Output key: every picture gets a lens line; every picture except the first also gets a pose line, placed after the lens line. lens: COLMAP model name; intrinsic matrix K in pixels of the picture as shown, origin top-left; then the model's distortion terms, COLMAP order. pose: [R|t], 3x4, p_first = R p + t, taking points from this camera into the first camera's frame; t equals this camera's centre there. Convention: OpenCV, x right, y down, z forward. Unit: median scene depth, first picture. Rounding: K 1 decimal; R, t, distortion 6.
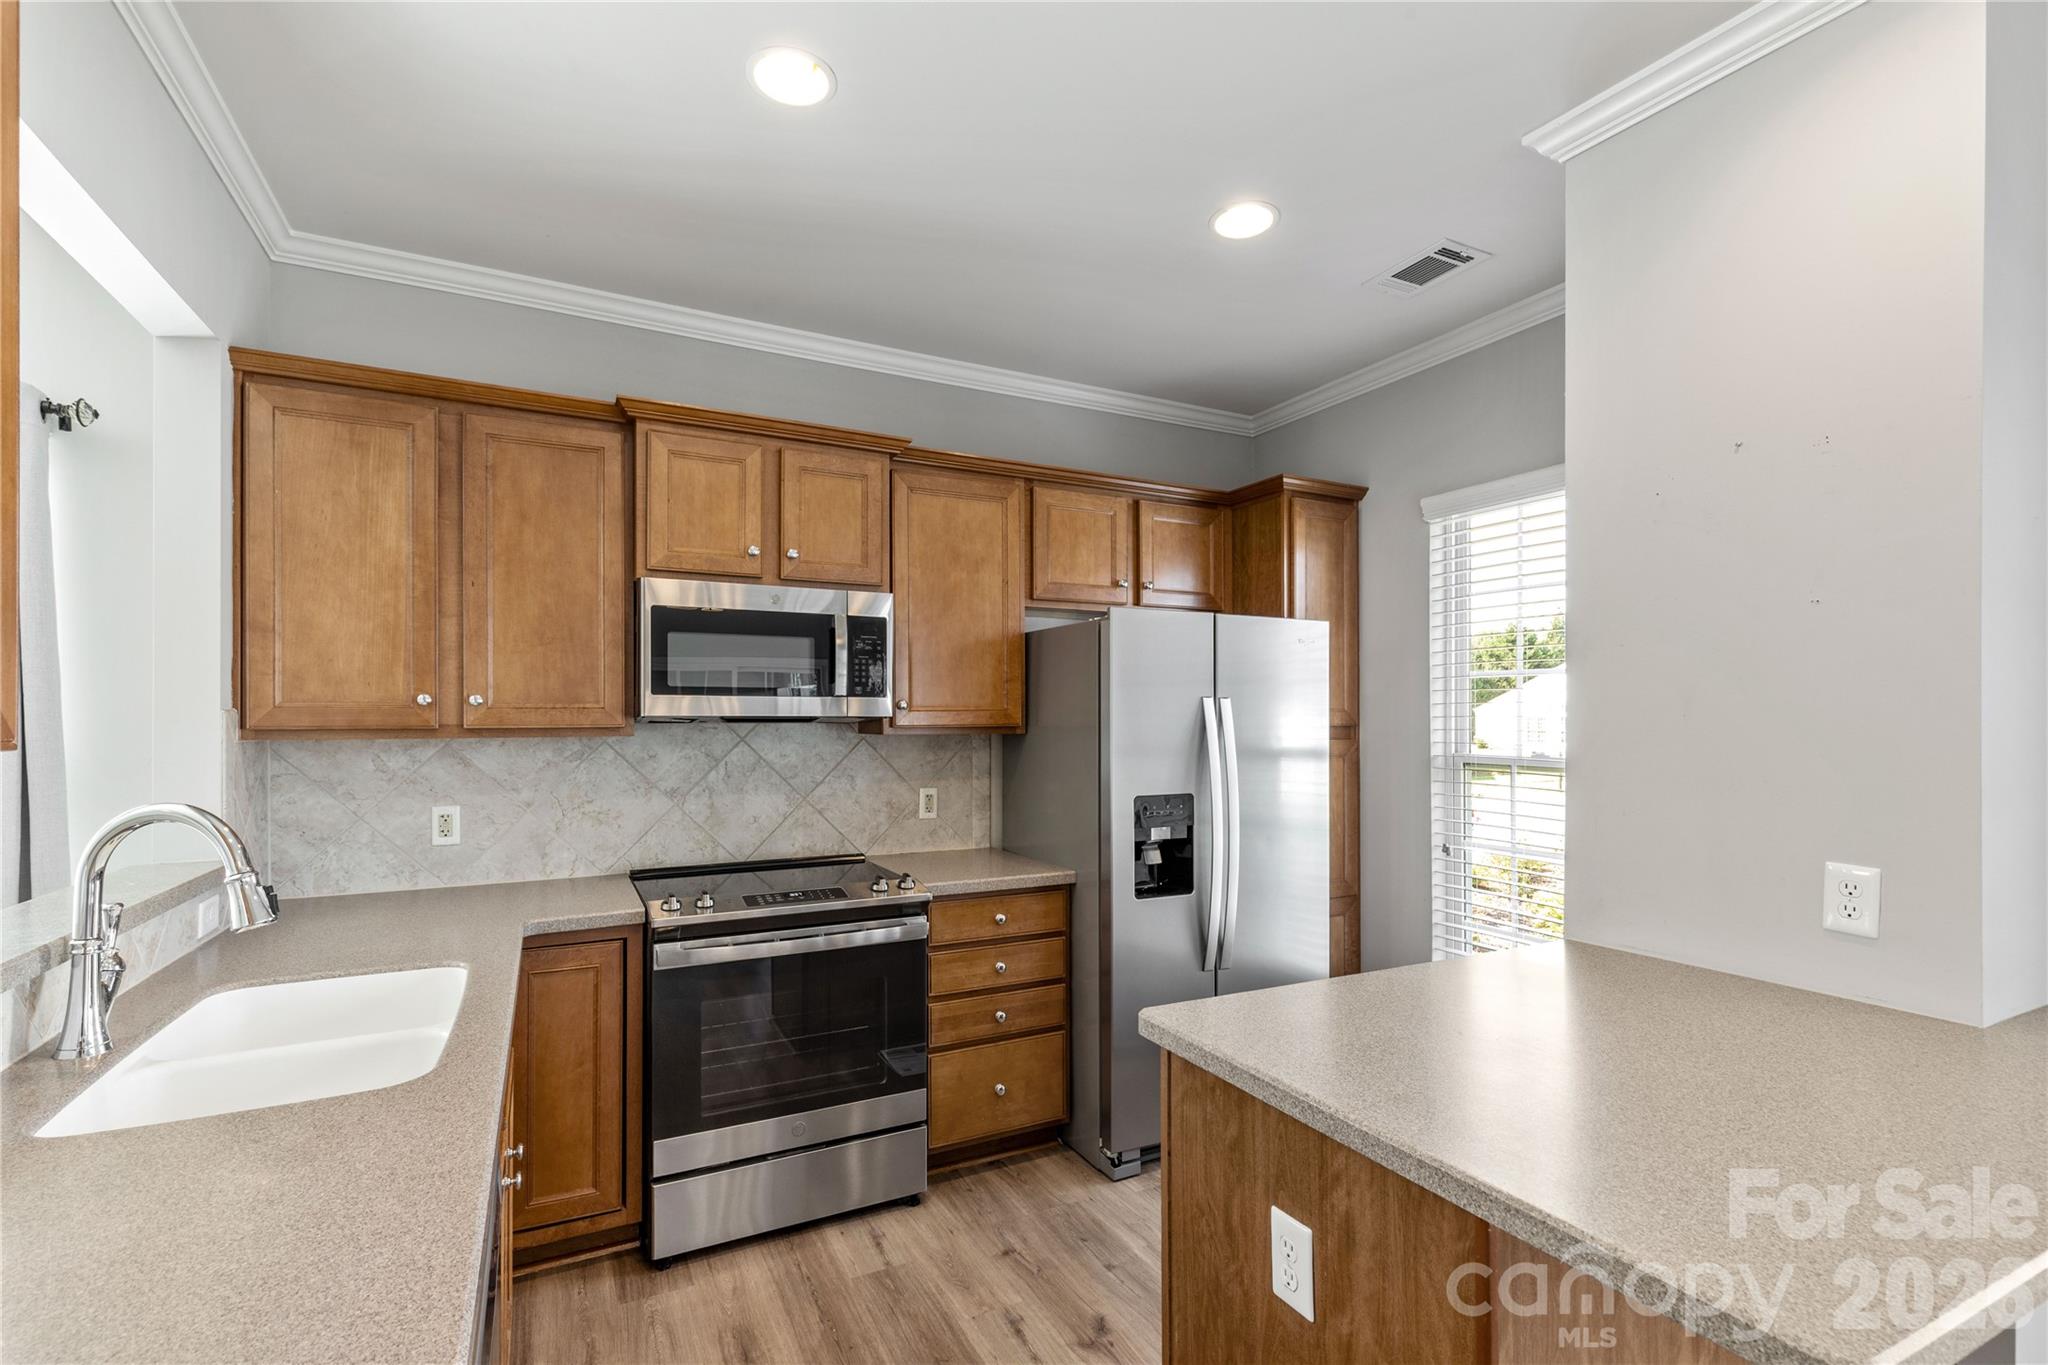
lens RADIAL K [[921.3, 0, 1028.9], [0, 921.3, 712.5], [0, 0, 1]] dist [-0.001508, -0.000352]
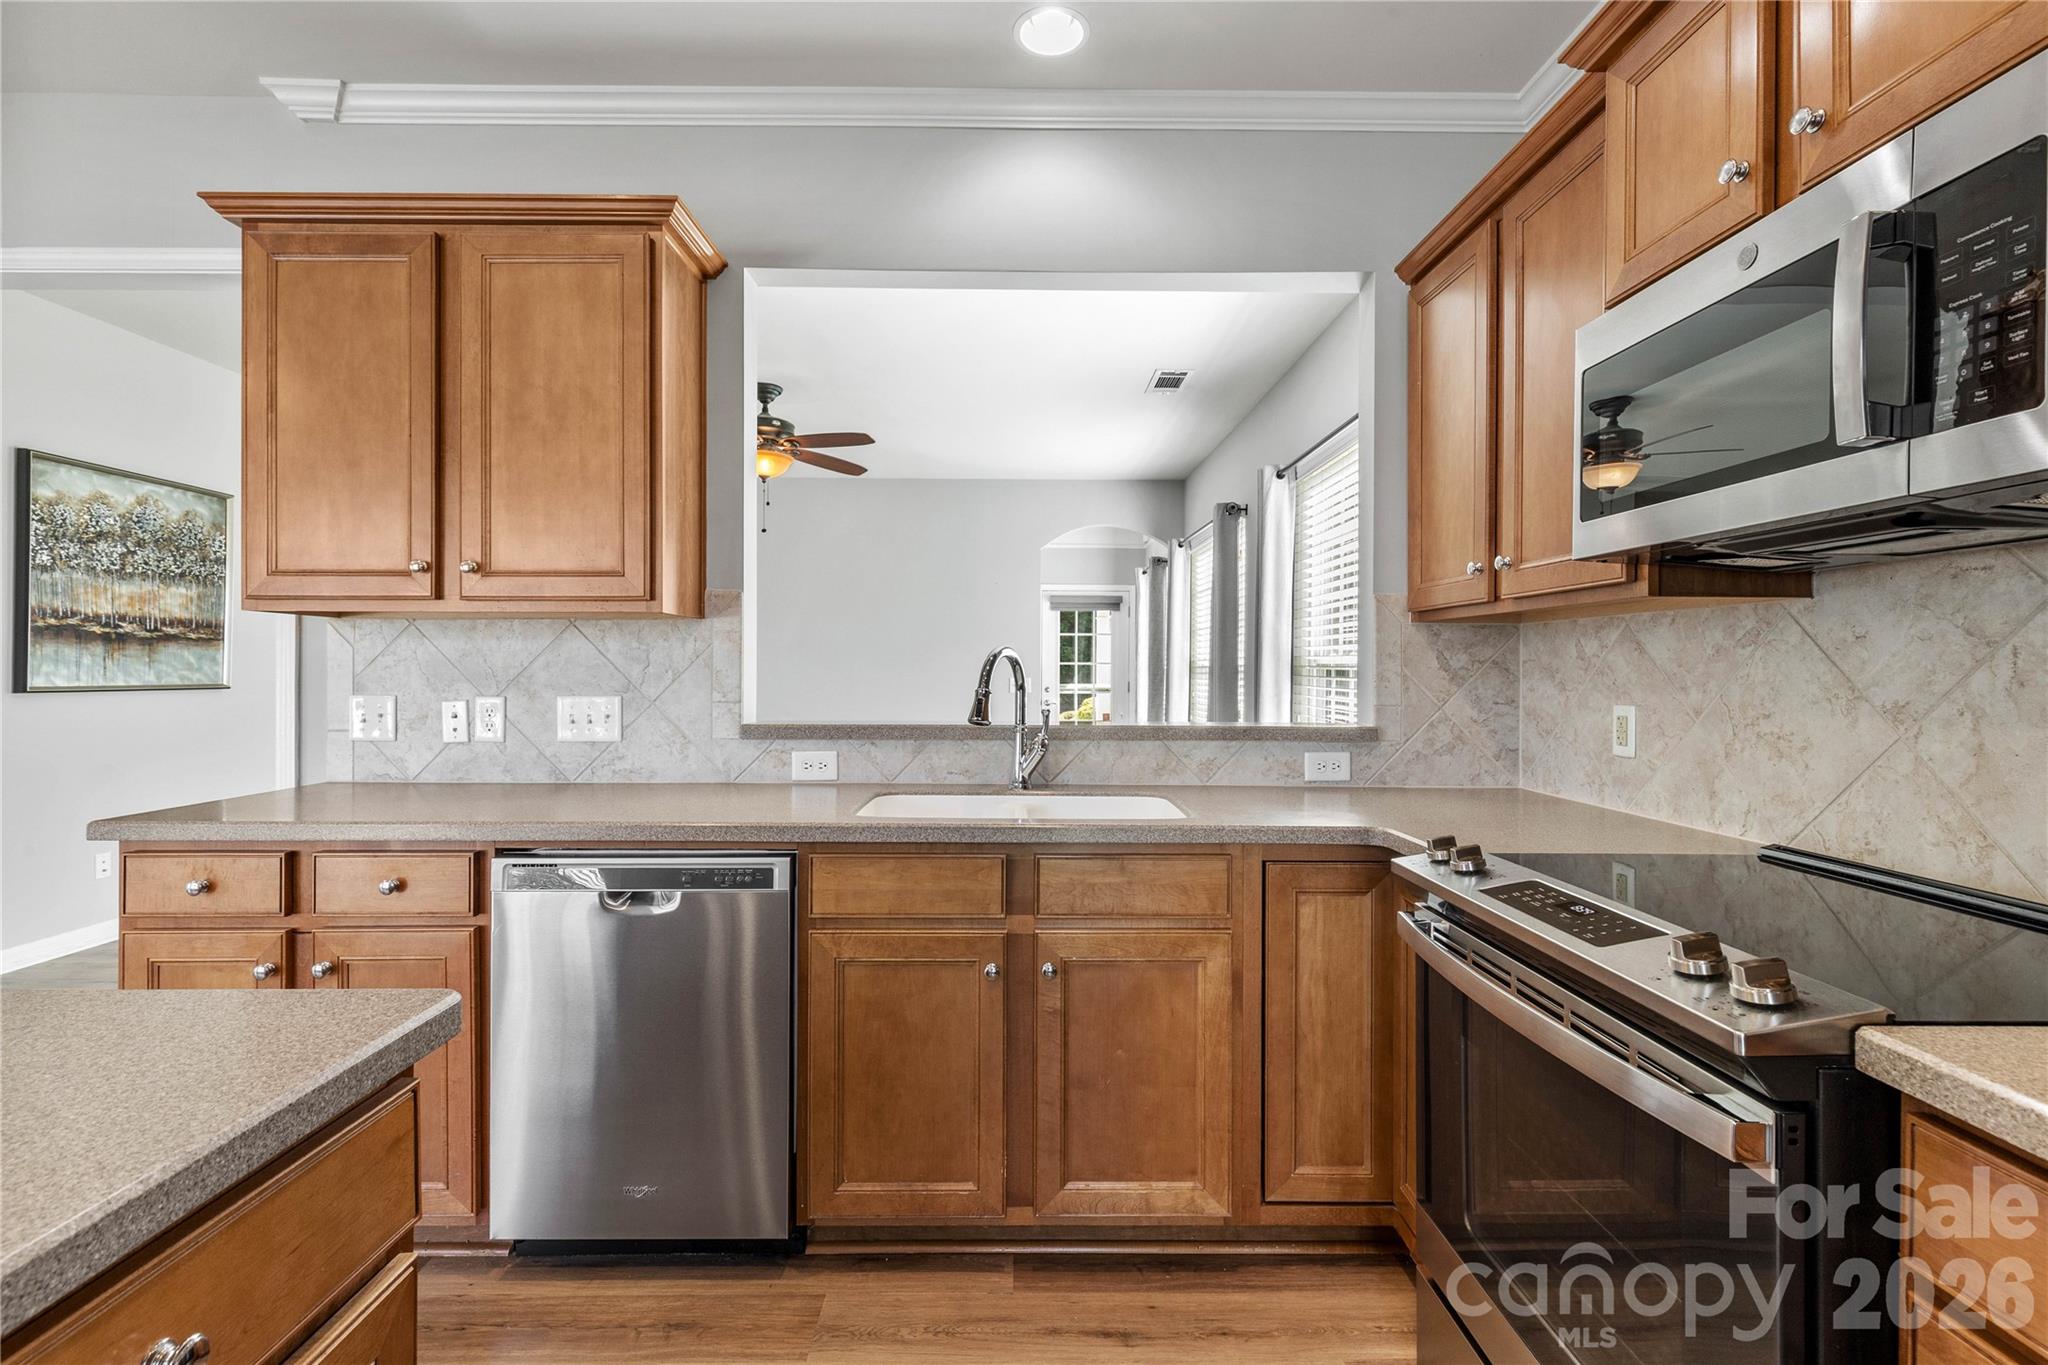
lens RADIAL K [[917.9, 0, 1027.1], [0, 917.9, 671.7], [0, 0, 1]] dist [-0.001163, 0.000177]
pose [[-0.449391, 0.001532, -0.893334, 0.254725], [0.000154, 0.999999, 0.001637, 0.069282], [0.893335, 0.000598, -0.449391, 0.863062]]
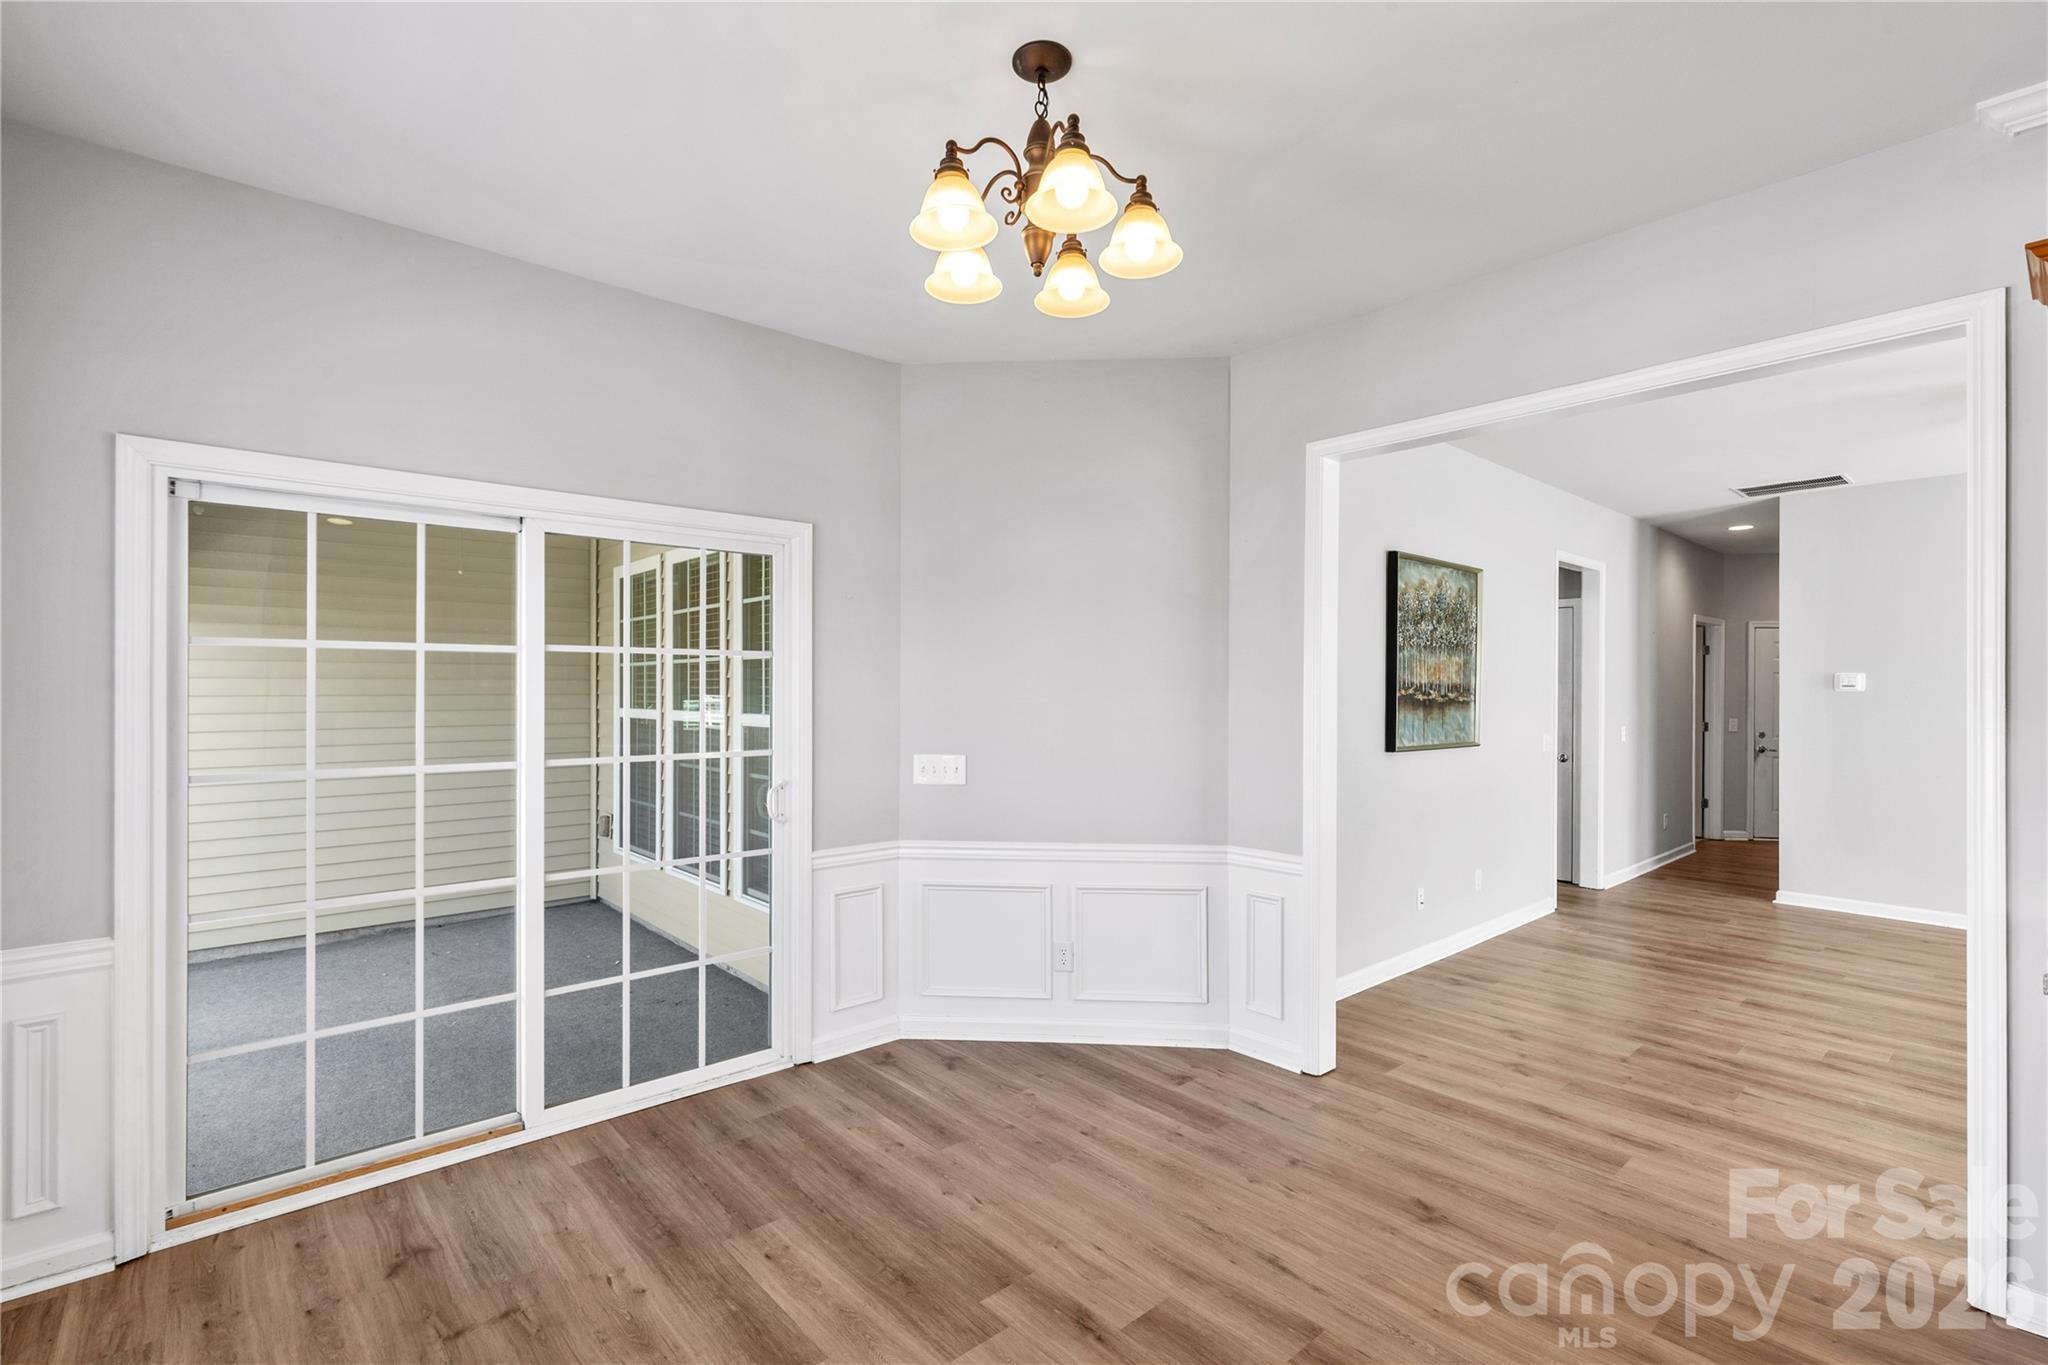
lens RADIAL K [[929.1, 0, 1022.7], [0, 929.1, 697.2], [0, 0, 1]] dist [-0.001118, -0.000222]
pose [[-0.971528, -0.000834, -0.236925, 0.727723], [-0.001508, 0.999995, 0.002663, 0.002218], [0.236922, 0.002945, -0.971524, 0.393960]]
